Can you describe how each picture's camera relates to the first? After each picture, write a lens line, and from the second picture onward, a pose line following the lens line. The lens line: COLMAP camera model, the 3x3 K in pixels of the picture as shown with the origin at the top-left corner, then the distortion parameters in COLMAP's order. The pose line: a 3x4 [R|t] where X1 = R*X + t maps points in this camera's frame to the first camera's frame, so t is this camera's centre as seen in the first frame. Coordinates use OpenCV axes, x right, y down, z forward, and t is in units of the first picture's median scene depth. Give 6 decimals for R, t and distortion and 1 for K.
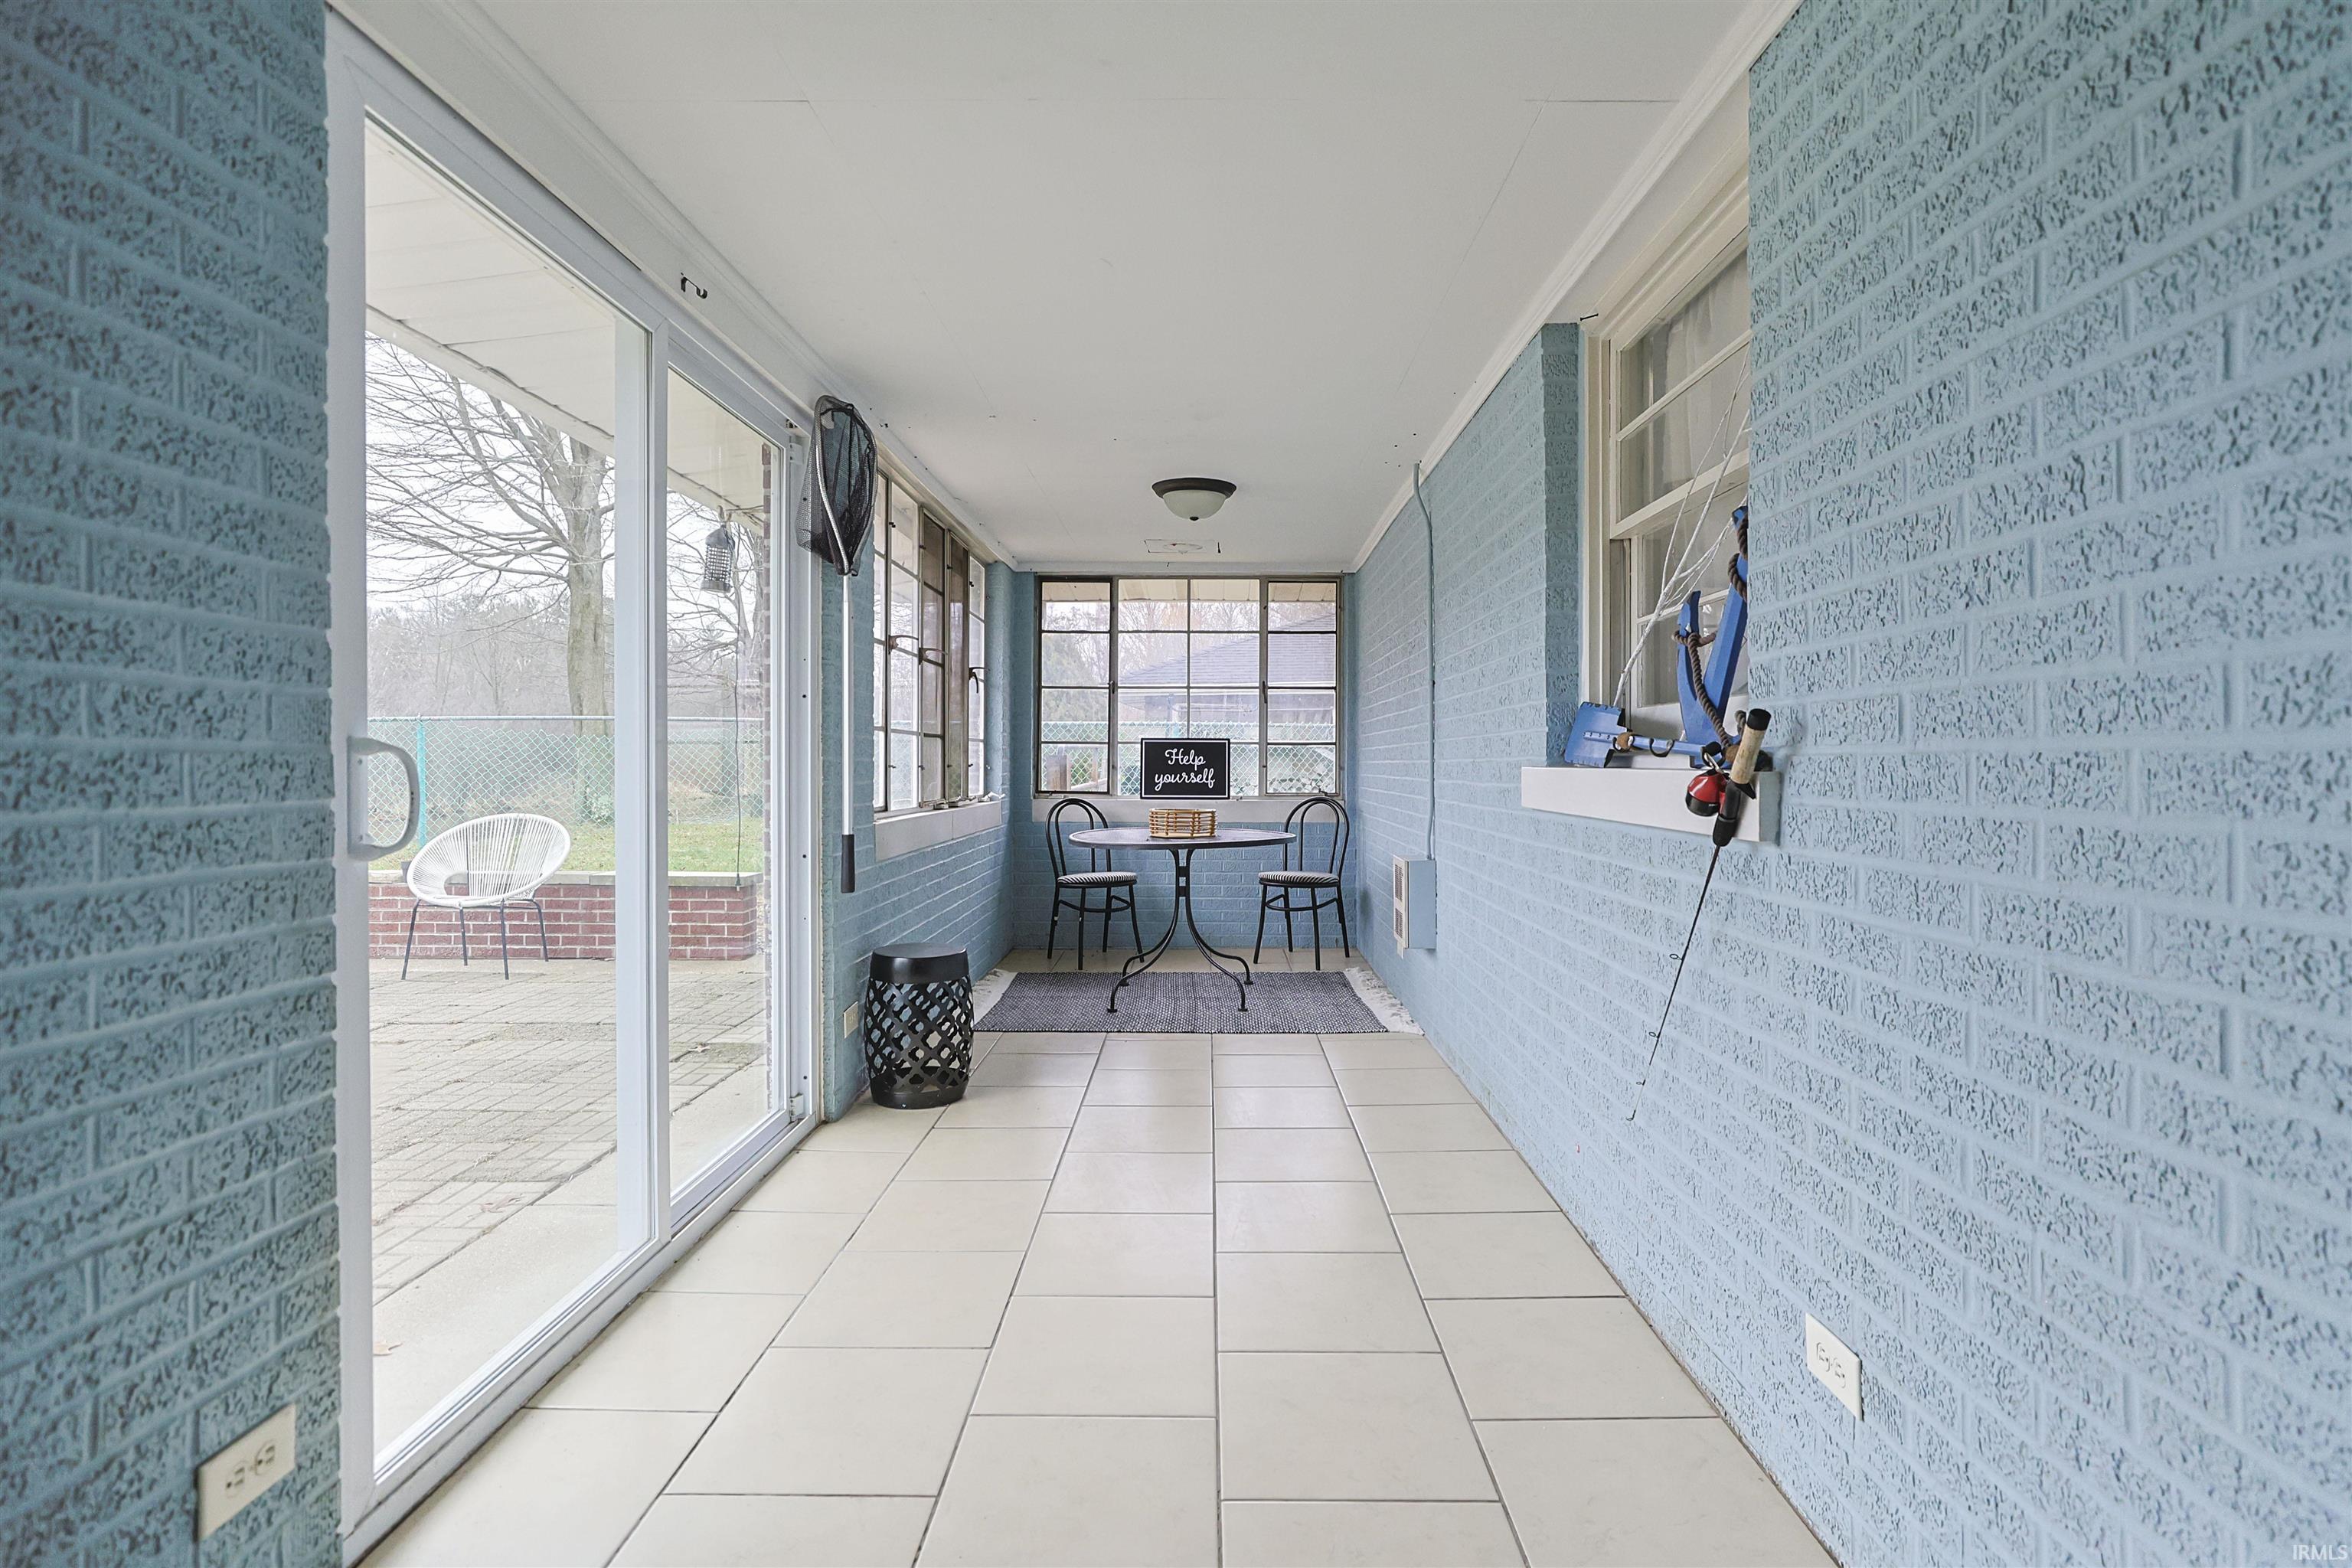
lens RADIAL K [[1146.8, 0, 1151.2], [0, 1146.8, 770.9], [0, 0, 1]] dist [-0.021425, 0.012925]
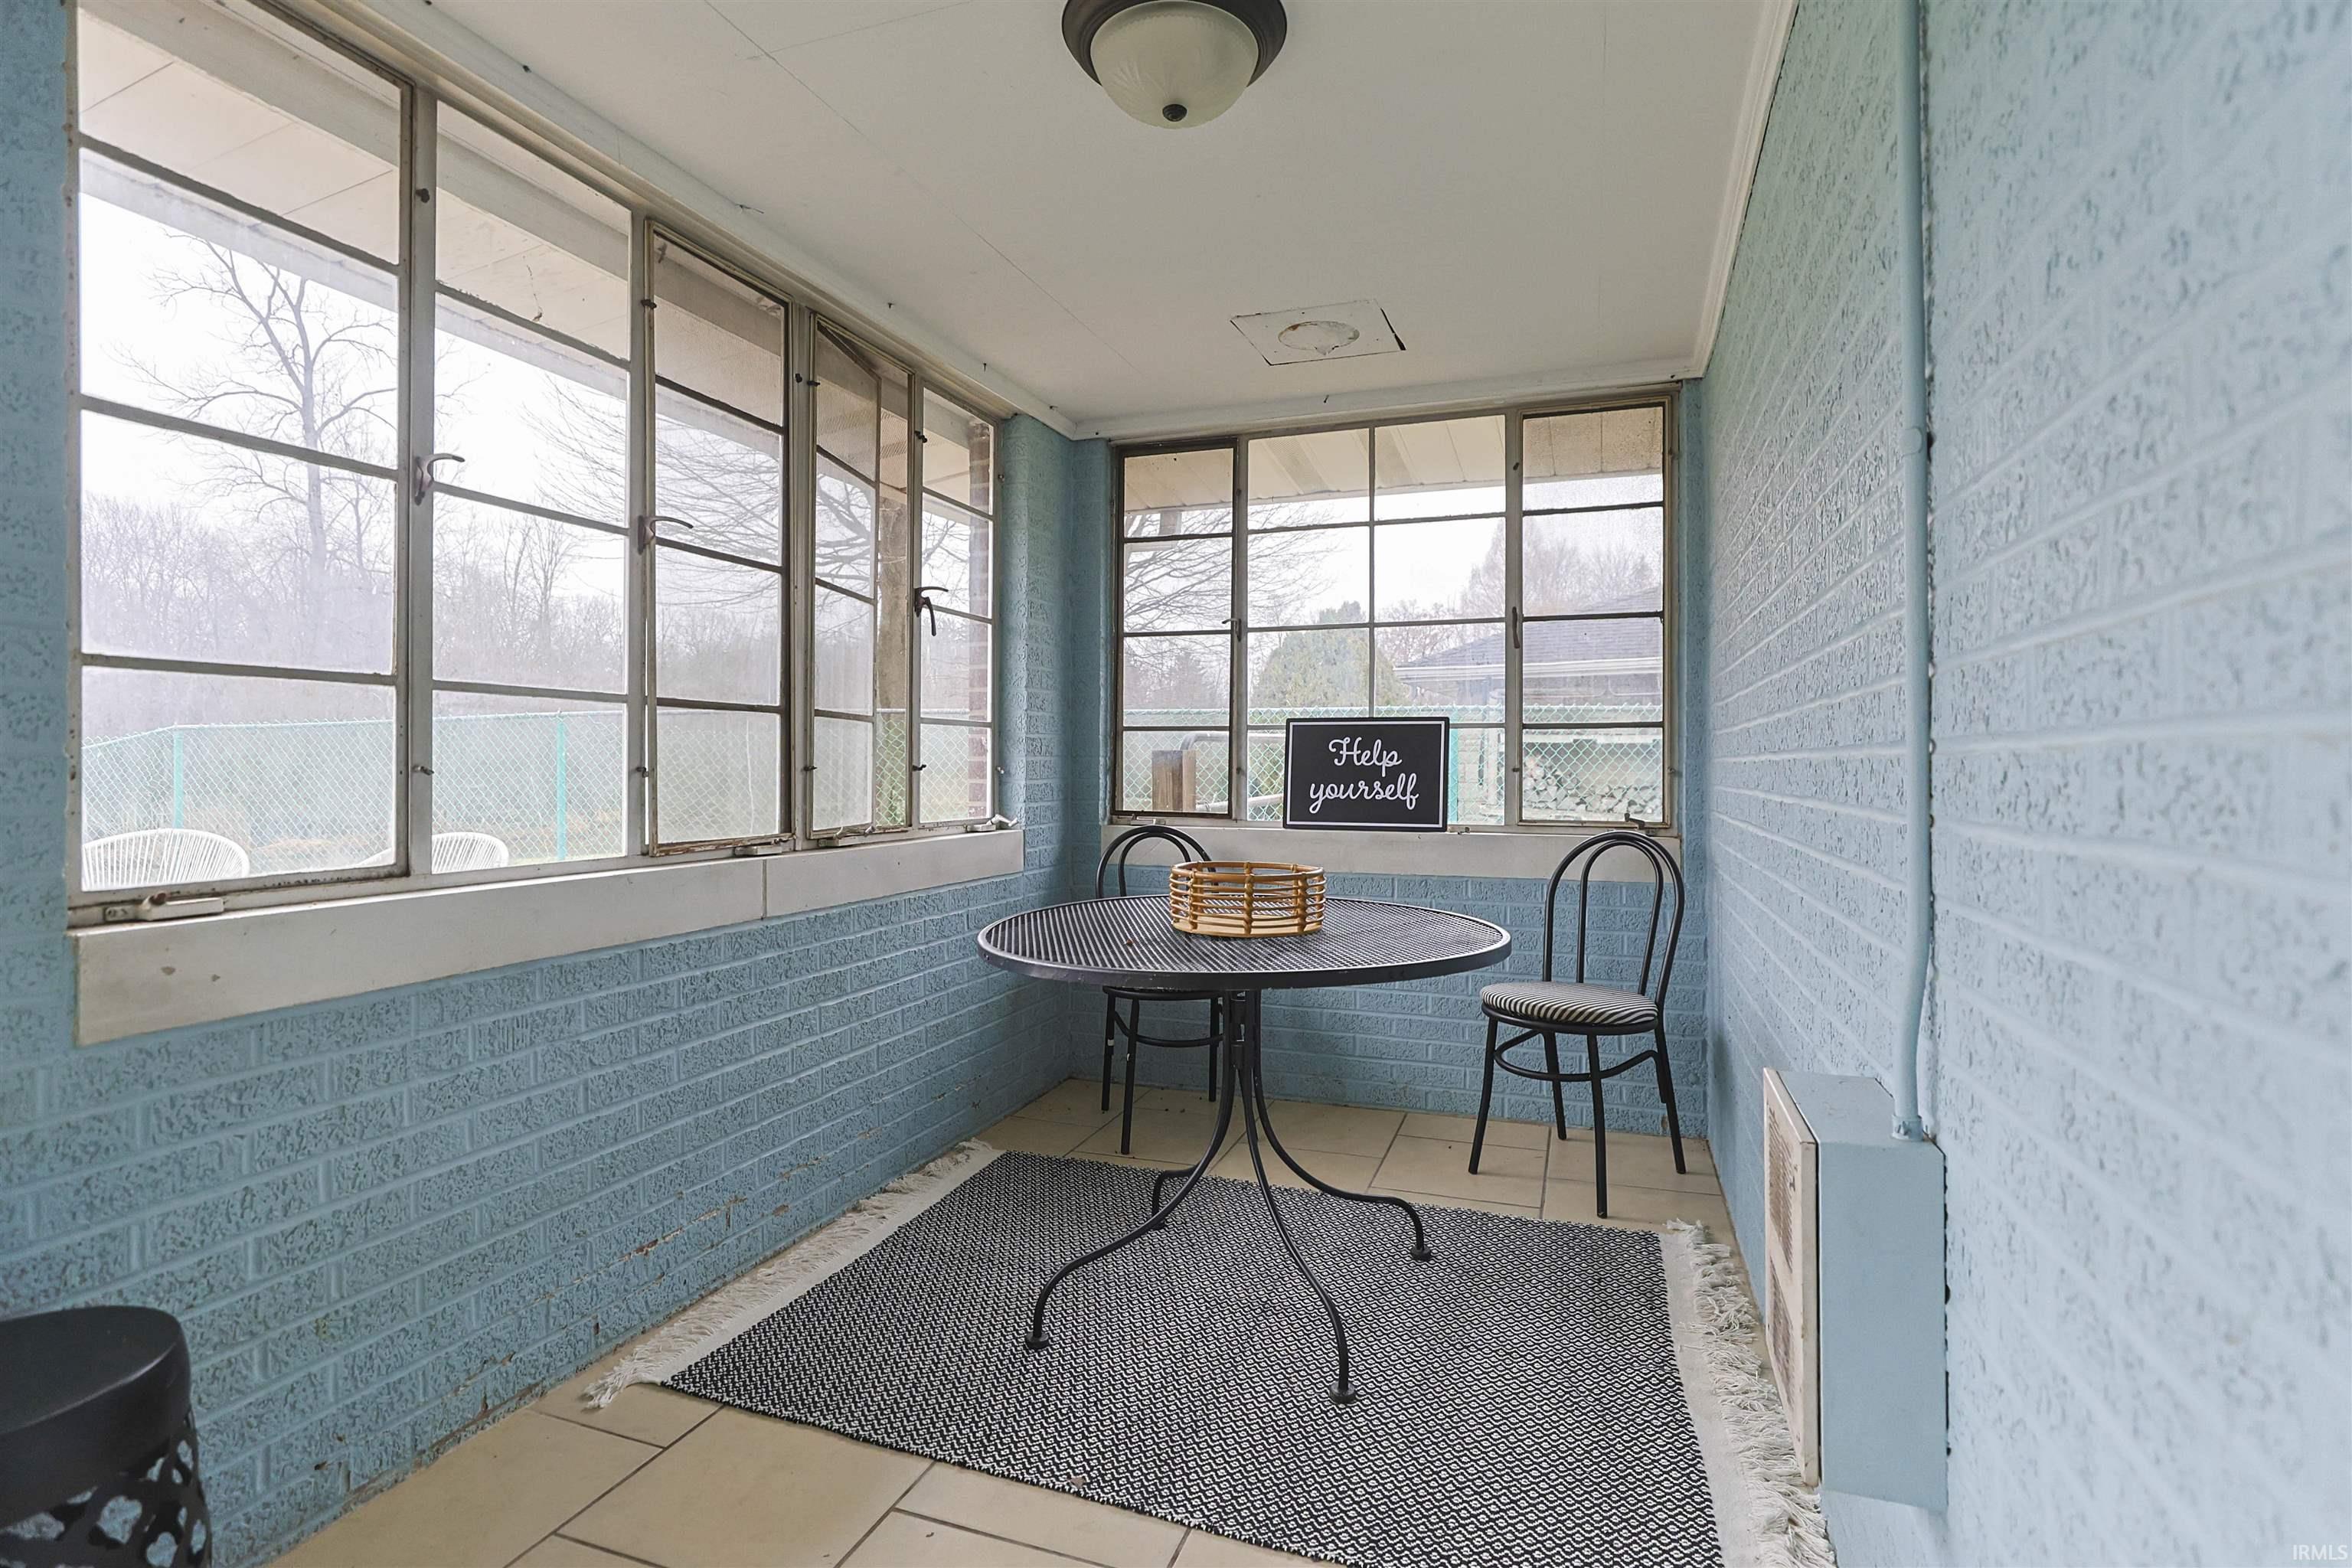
lens RADIAL K [[1146.8, 0, 1142.5], [0, 1146.8, 761.6], [0, 0, 1]] dist [-0.021425, 0.012925]
pose [[0.948707, -0.000987, -0.316157, 0.102307], [-0.001984, 0.999957, -0.009073, -0.002419], [0.316152, 0.009235, 0.948664, 0.450880]]
